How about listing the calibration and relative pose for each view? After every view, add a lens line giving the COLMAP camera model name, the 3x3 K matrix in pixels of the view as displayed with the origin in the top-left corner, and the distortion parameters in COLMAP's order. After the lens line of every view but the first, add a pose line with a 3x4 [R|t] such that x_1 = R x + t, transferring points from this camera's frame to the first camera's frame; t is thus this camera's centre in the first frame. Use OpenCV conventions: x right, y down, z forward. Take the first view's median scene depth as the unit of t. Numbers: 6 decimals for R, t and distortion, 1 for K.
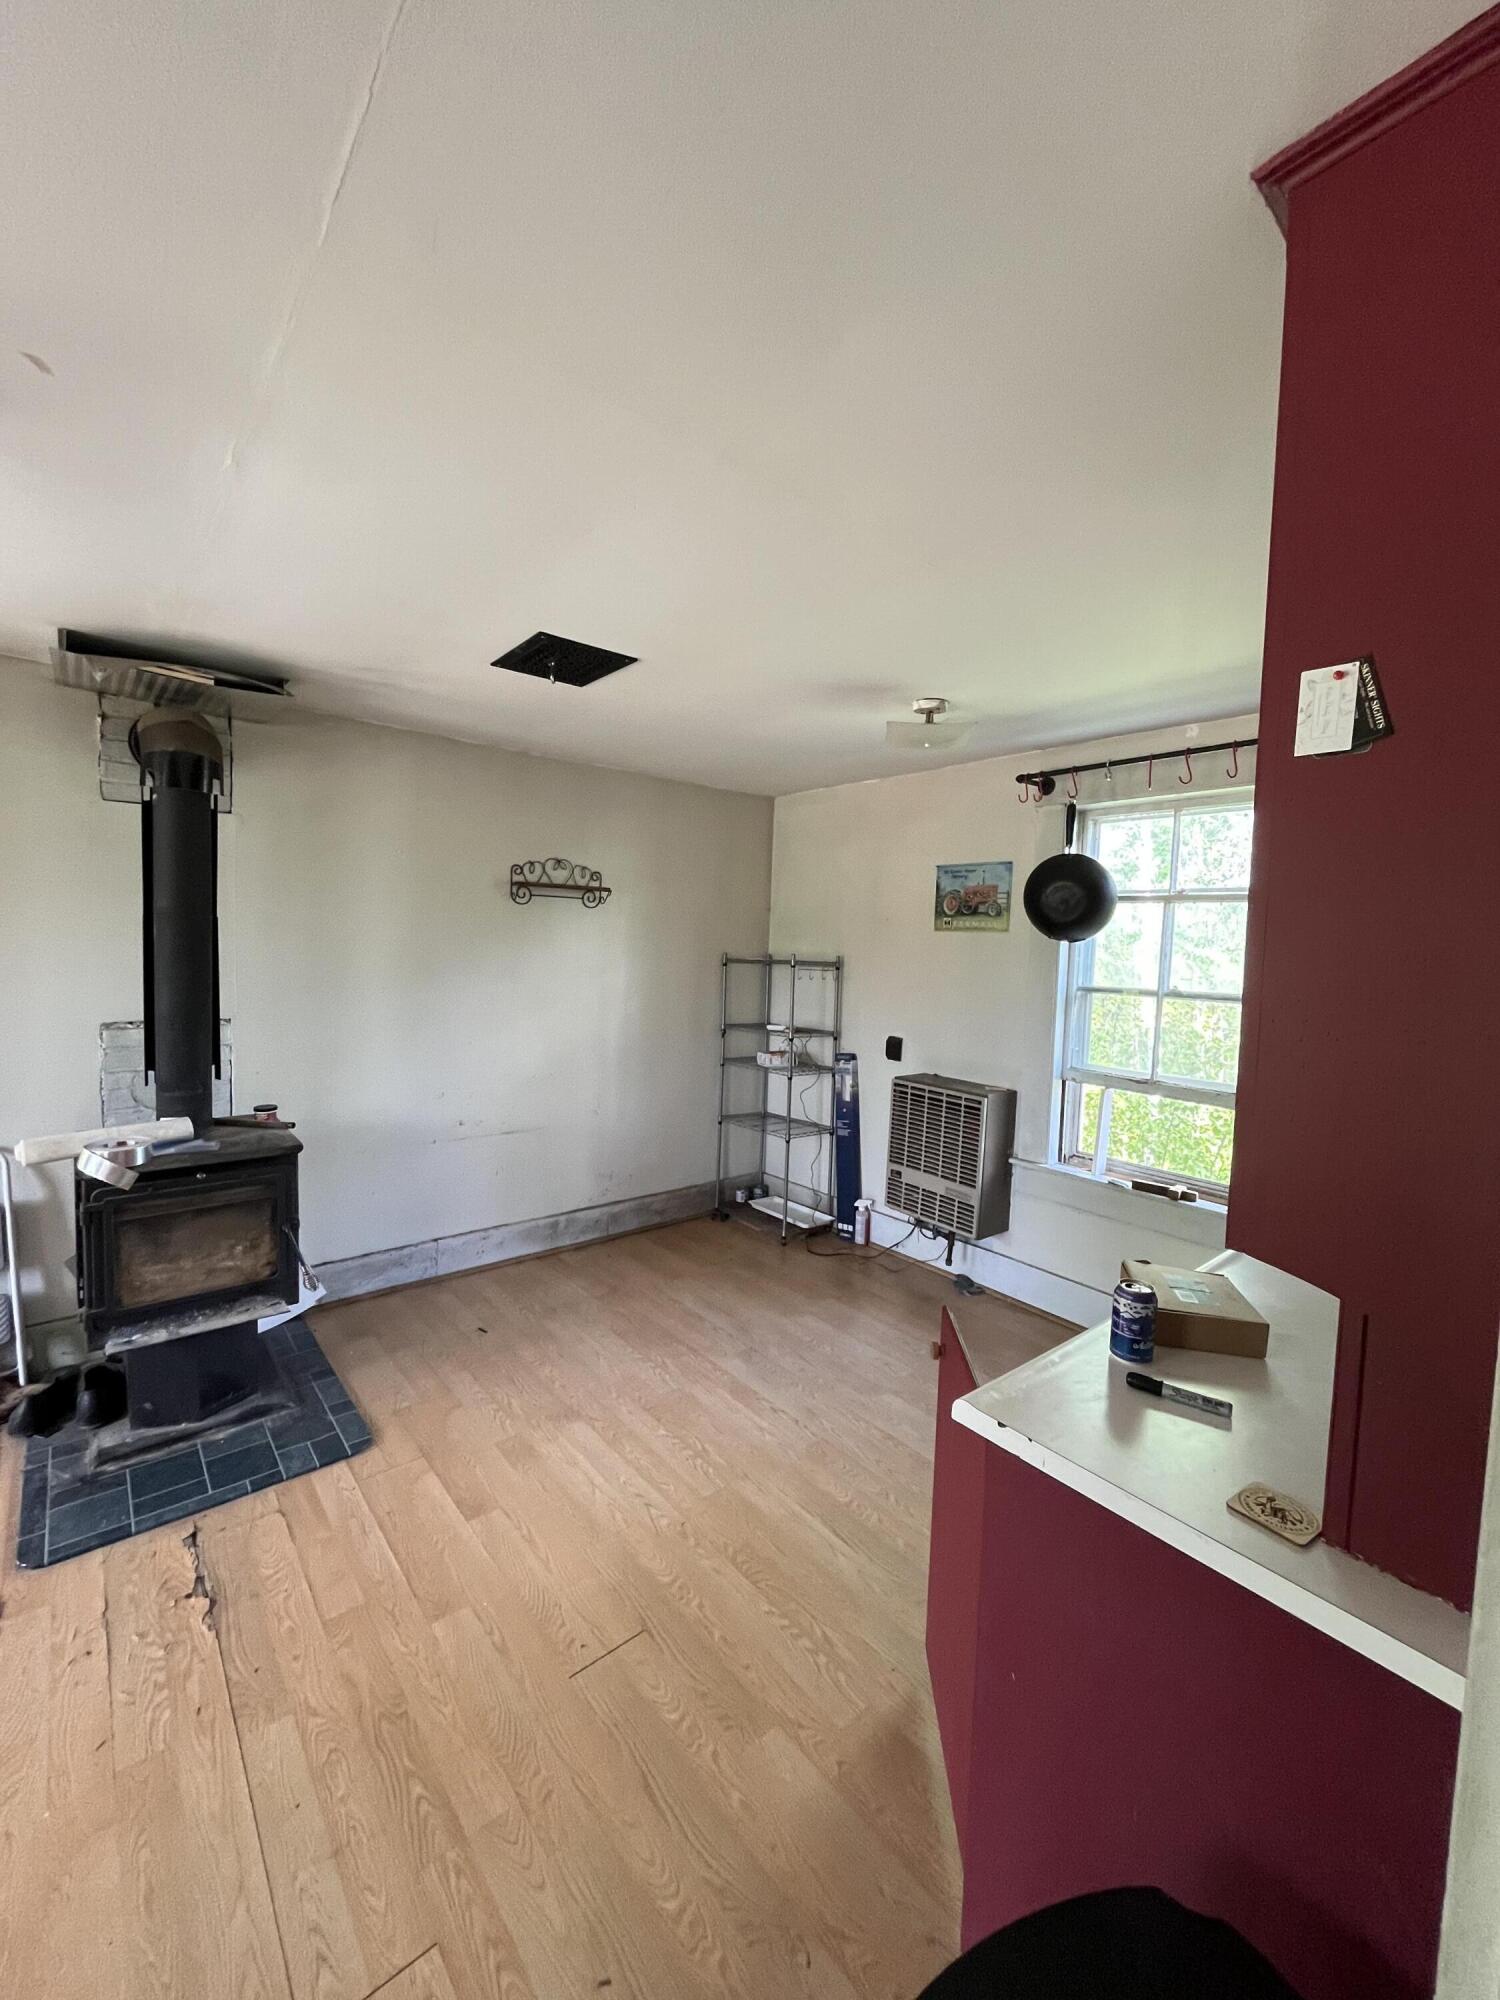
lens RADIAL K [[805.7, 0, 752.4], [0, 805.7, 994.1], [0, 0, 1]] dist [0.001048, -0.000355]
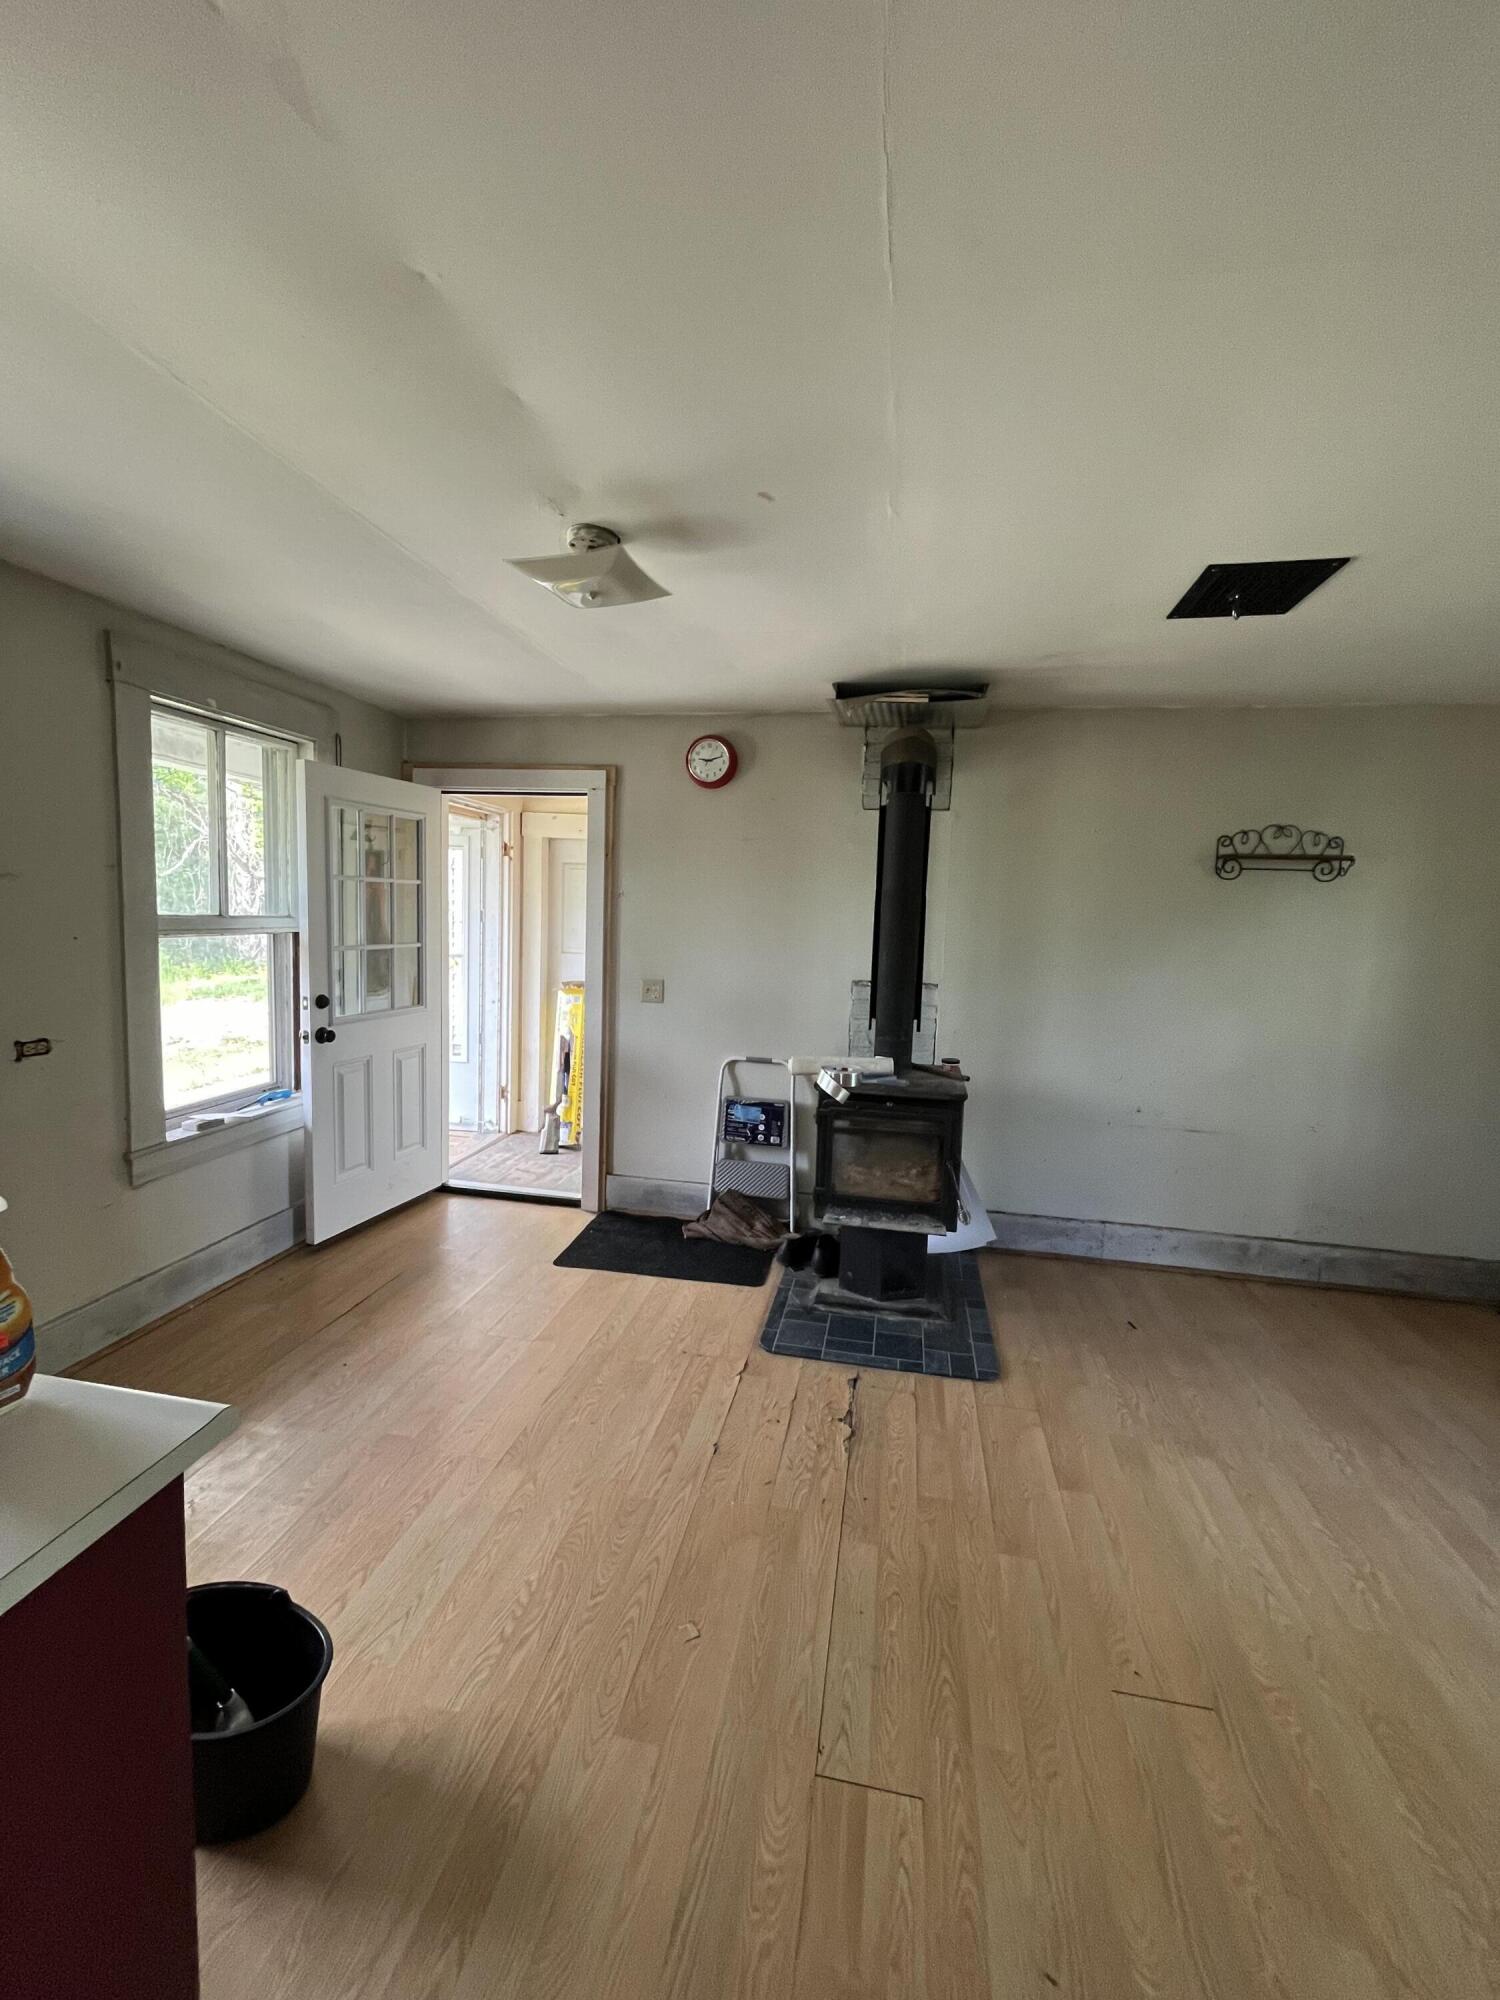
lens RADIAL K [[805.7, 0, 750.0], [0, 805.7, 993.2], [0, 0, 1]] dist [0.001048, -0.000355]
pose [[0.631820, 0.069321, -0.772009, 0.115187], [-0.062810, 0.997296, 0.038146, 0.019269], [0.772566, 0.024389, 0.634466, 0.039944]]
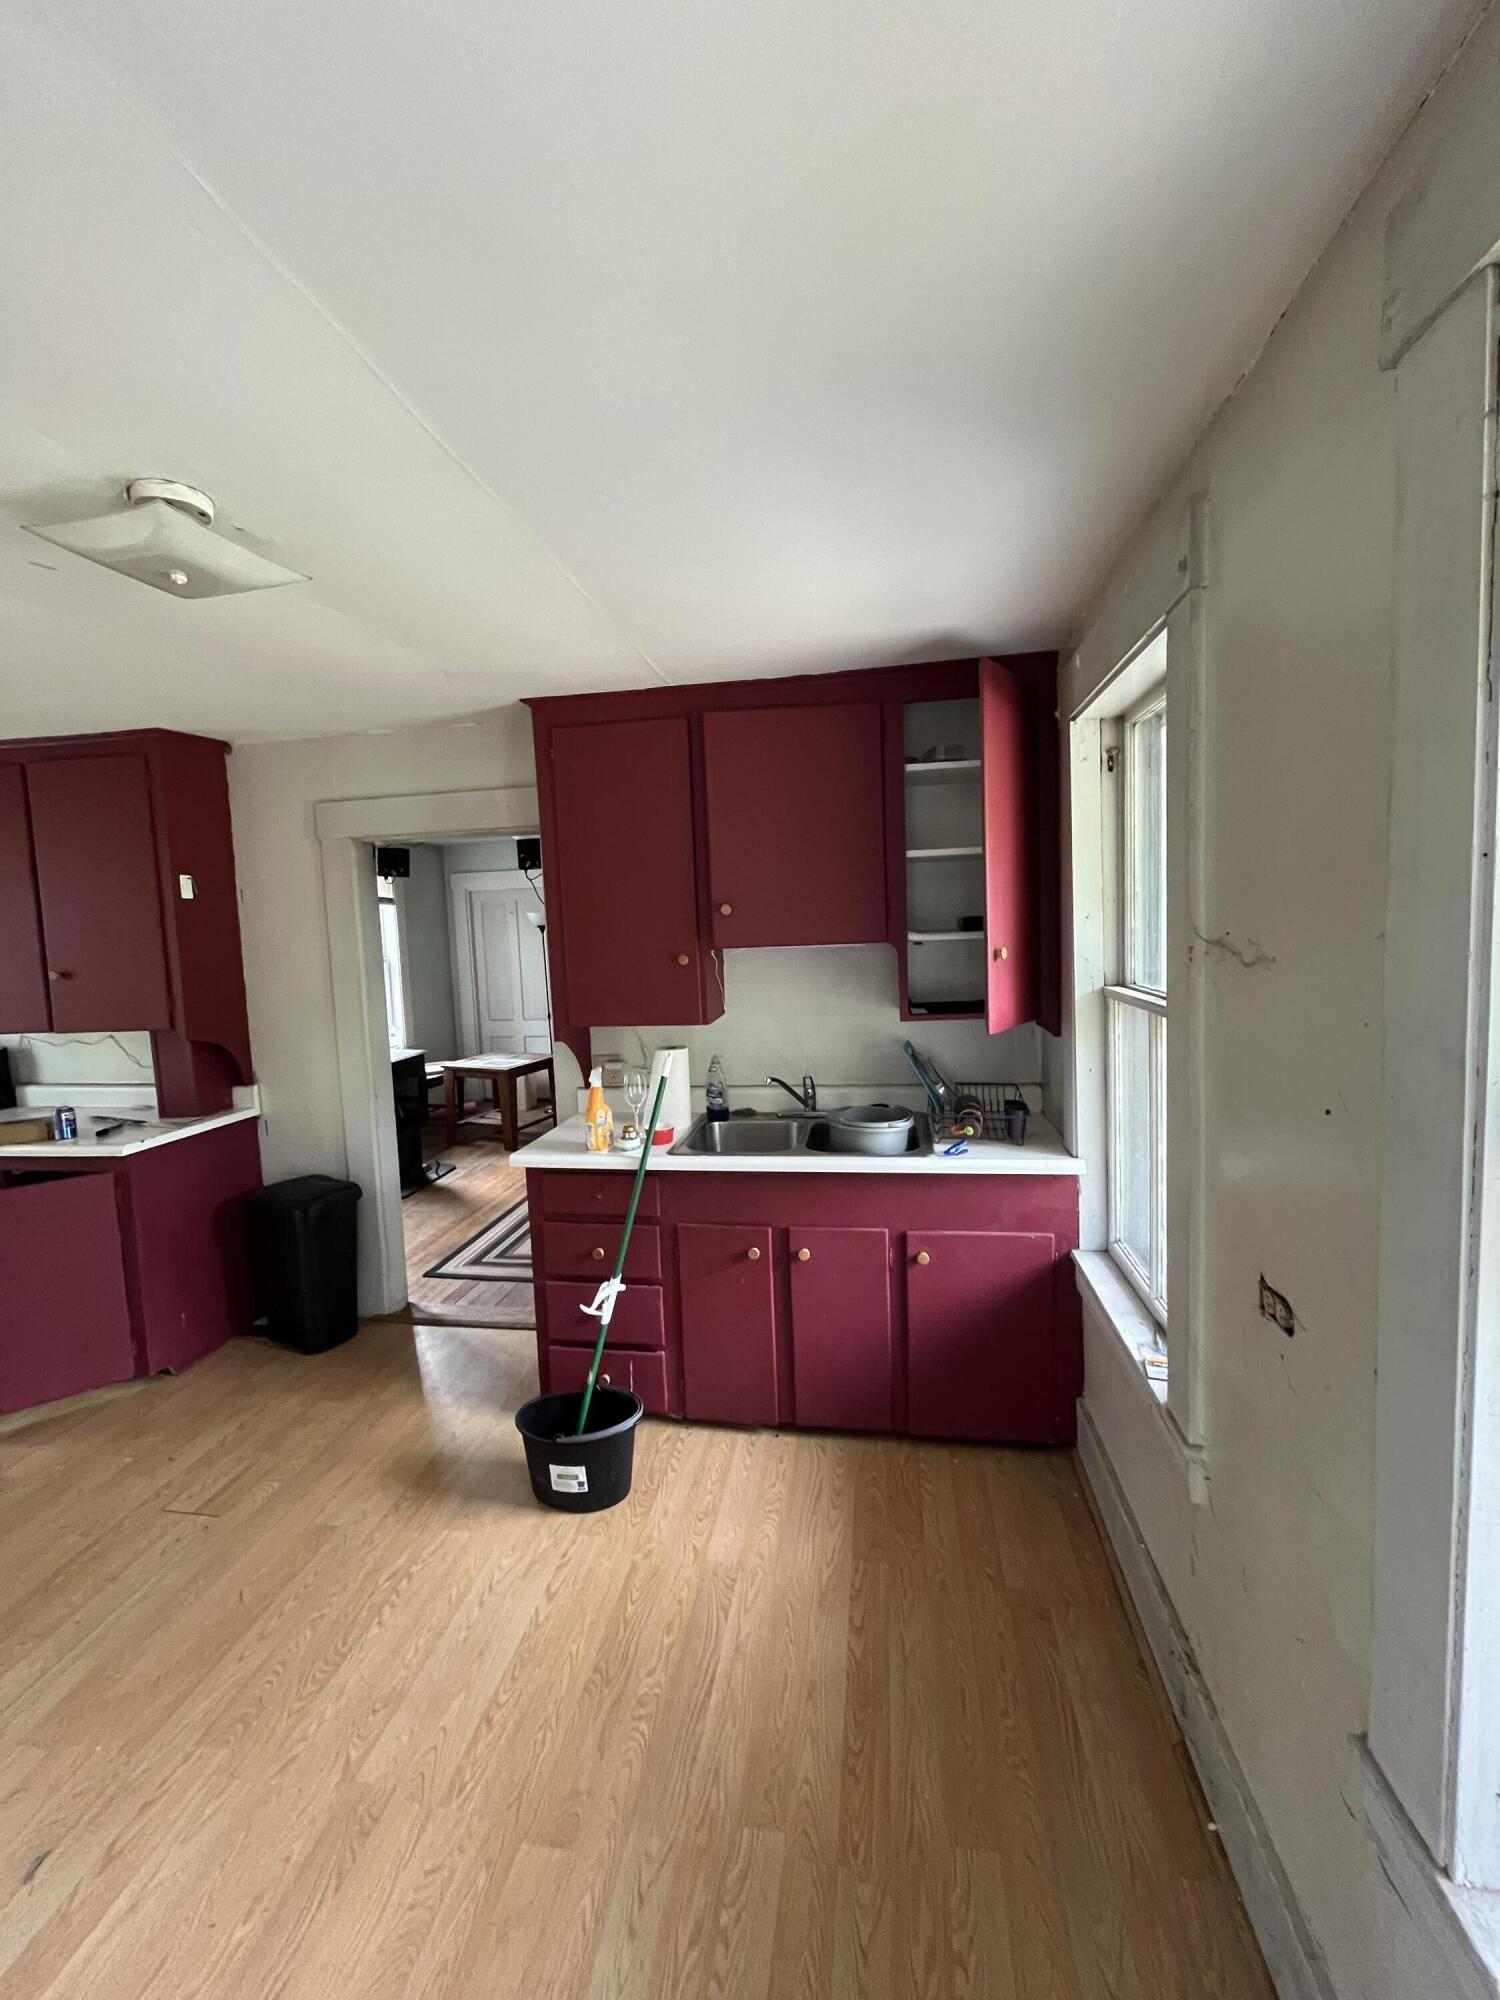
lens RADIAL K [[805.7, 0, 751.1], [0, 805.7, 990.5], [0, 0, 1]] dist [0.001048, -0.000355]
pose [[-0.653415, -0.076518, 0.753122, -1.238964], [0.063548, 0.985822, 0.155295, -0.093976], [-0.754327, 0.149332, -0.639289, 0.475172]]
